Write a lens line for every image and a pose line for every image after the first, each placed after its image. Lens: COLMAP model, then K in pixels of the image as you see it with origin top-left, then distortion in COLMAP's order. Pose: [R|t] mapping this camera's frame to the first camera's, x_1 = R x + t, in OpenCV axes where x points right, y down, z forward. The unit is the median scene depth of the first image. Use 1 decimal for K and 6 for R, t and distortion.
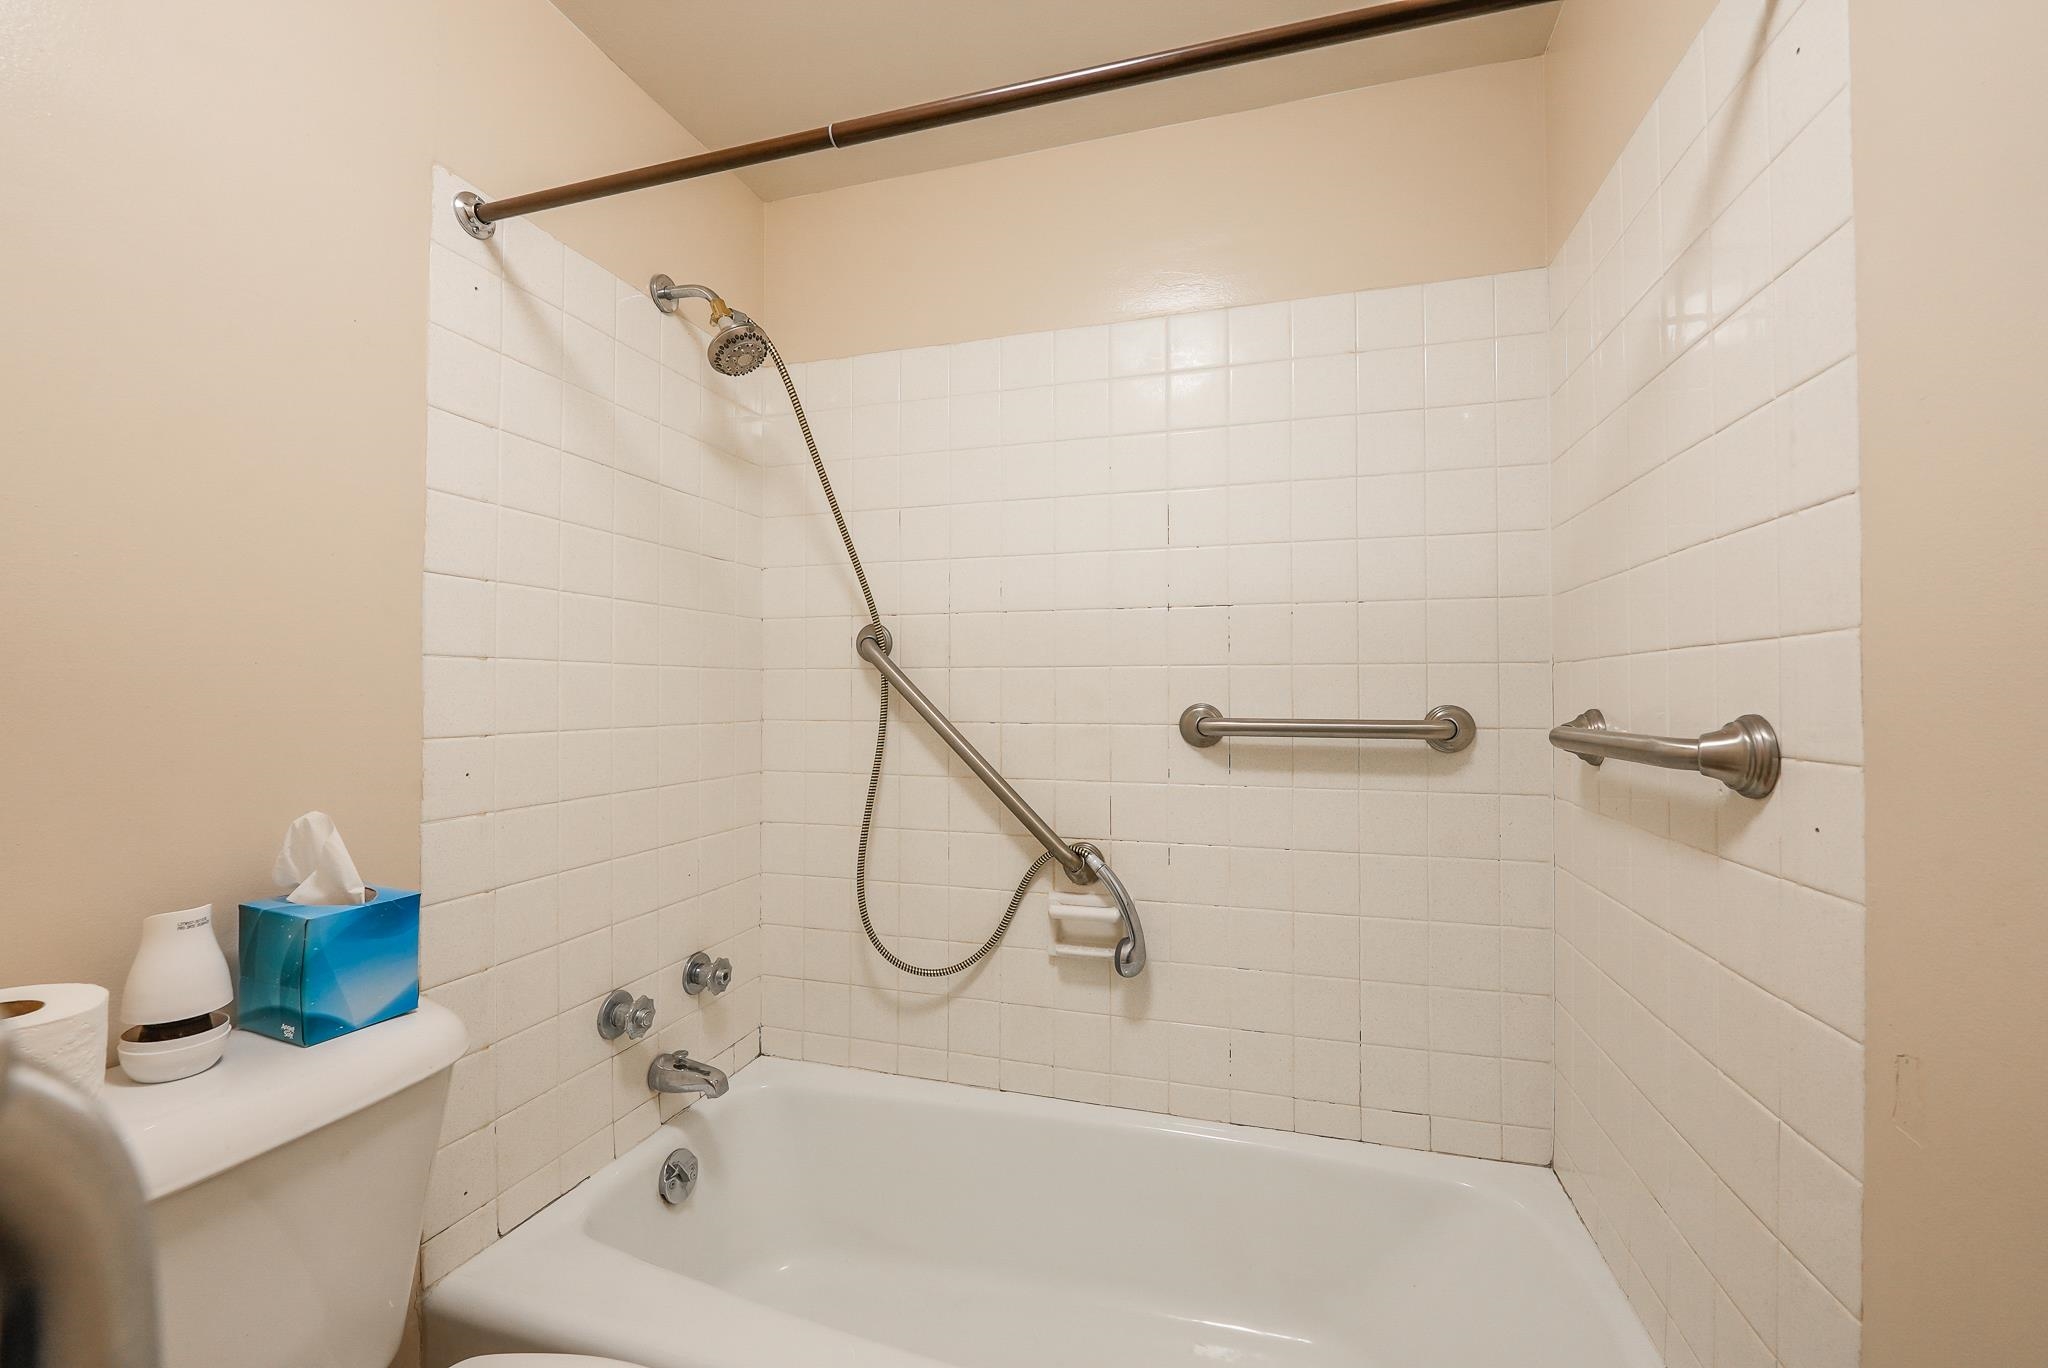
lens RADIAL K [[849.5, 0, 1024.0], [0, 849.5, 684.0], [0, 0, 1]] dist [0.002404, 0.000211]
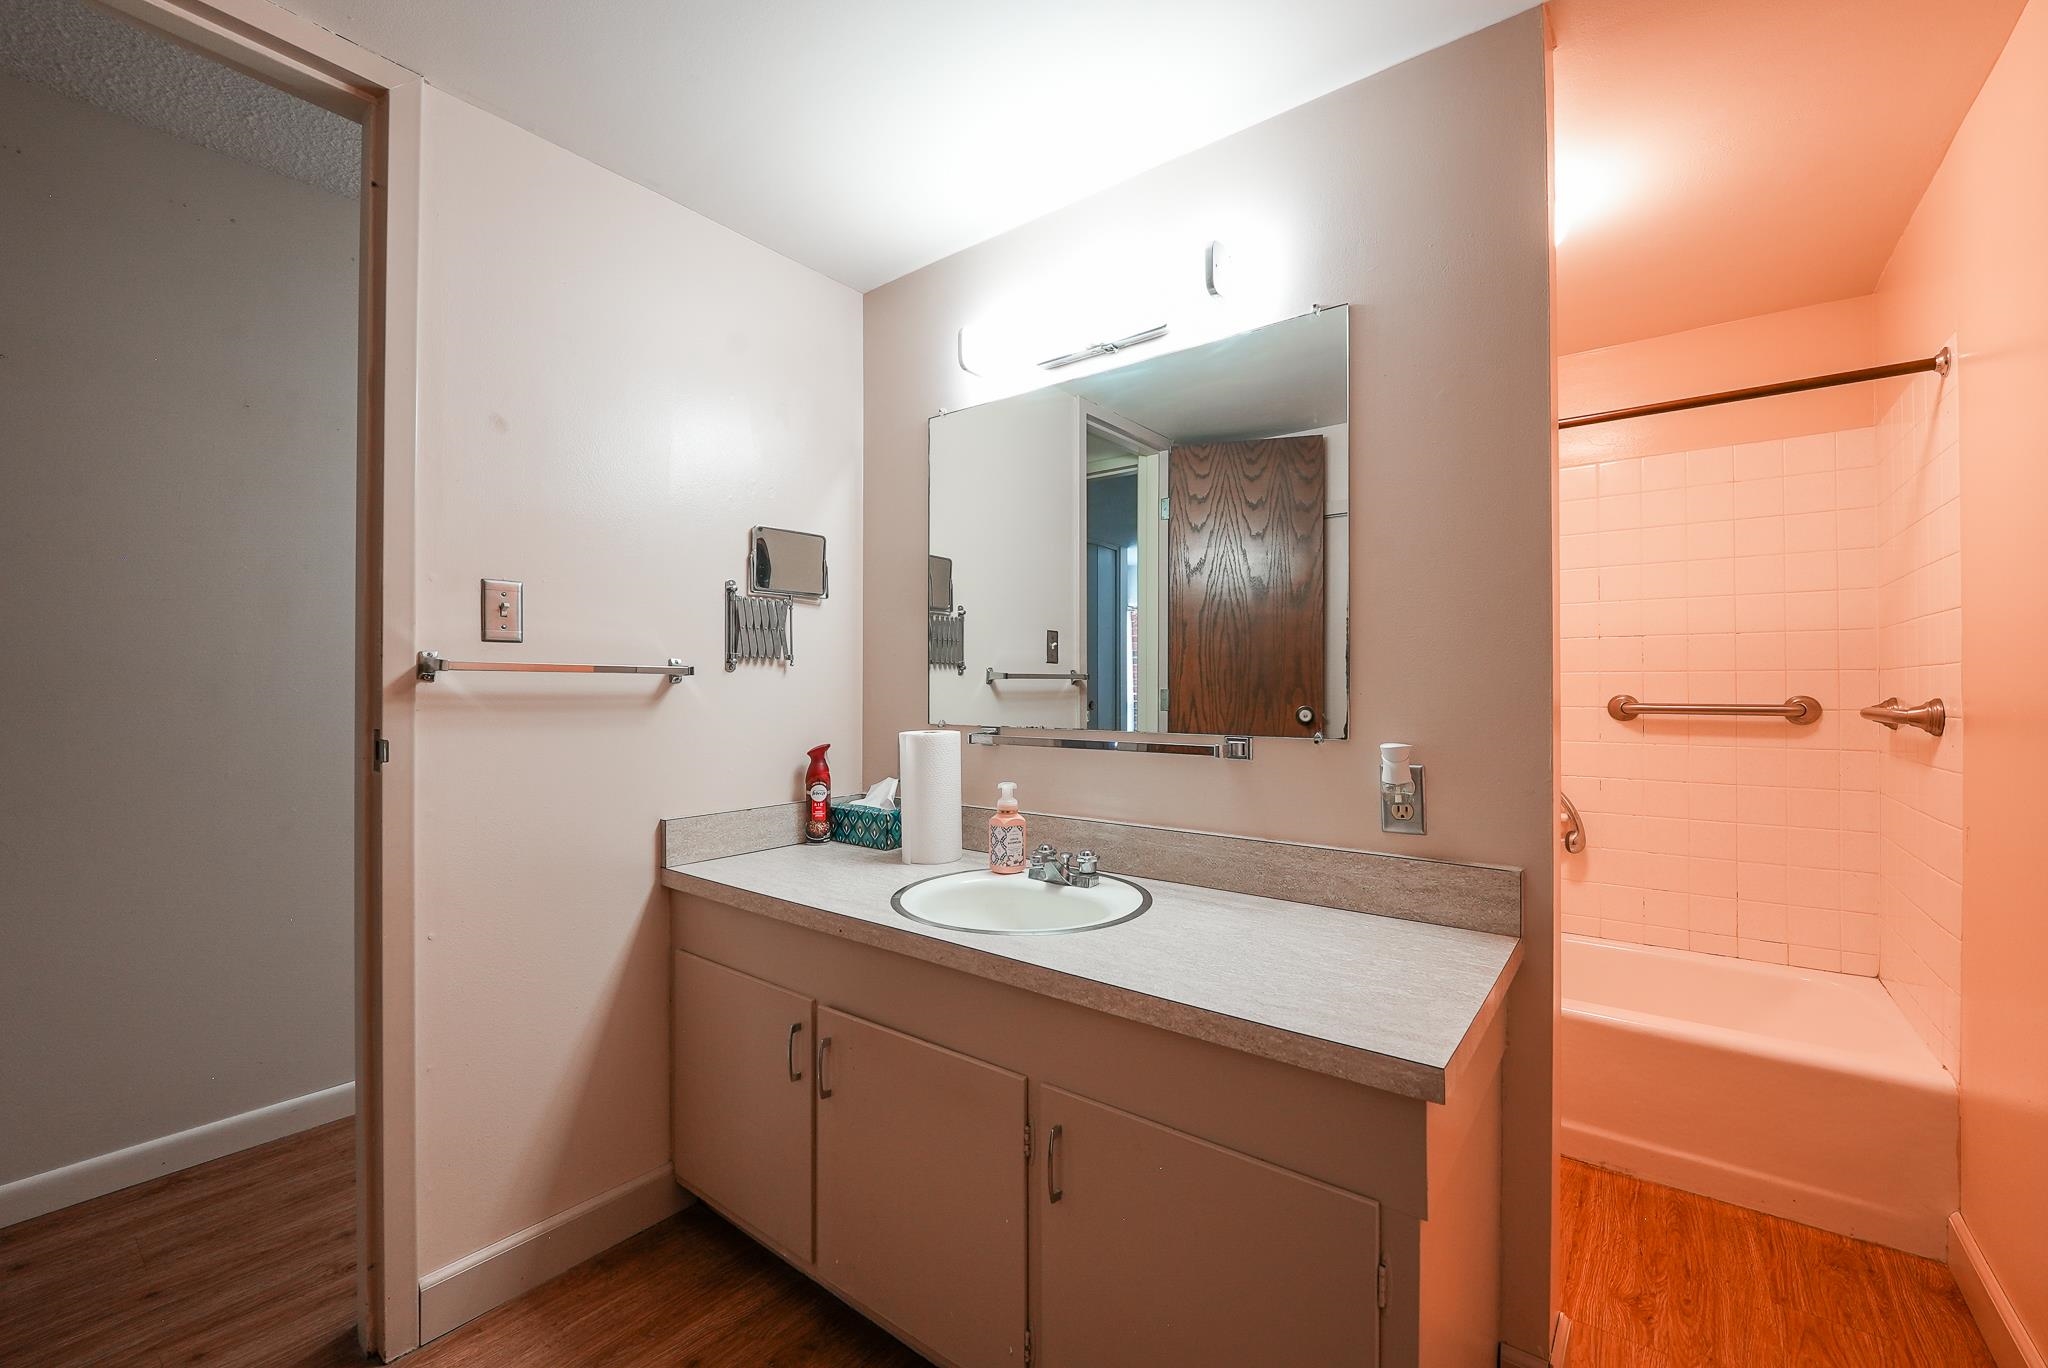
lens RADIAL K [[835.2, 0, 1025.5], [0, 835.2, 681.7], [0, 0, 1]] dist [-0.012626, 0.000196]
pose [[0.932196, -0.004752, -0.361922, -0.327484], [0.006332, 0.999975, 0.003180, -0.016611], [0.361897, -0.005256, 0.932203, -1.047544]]
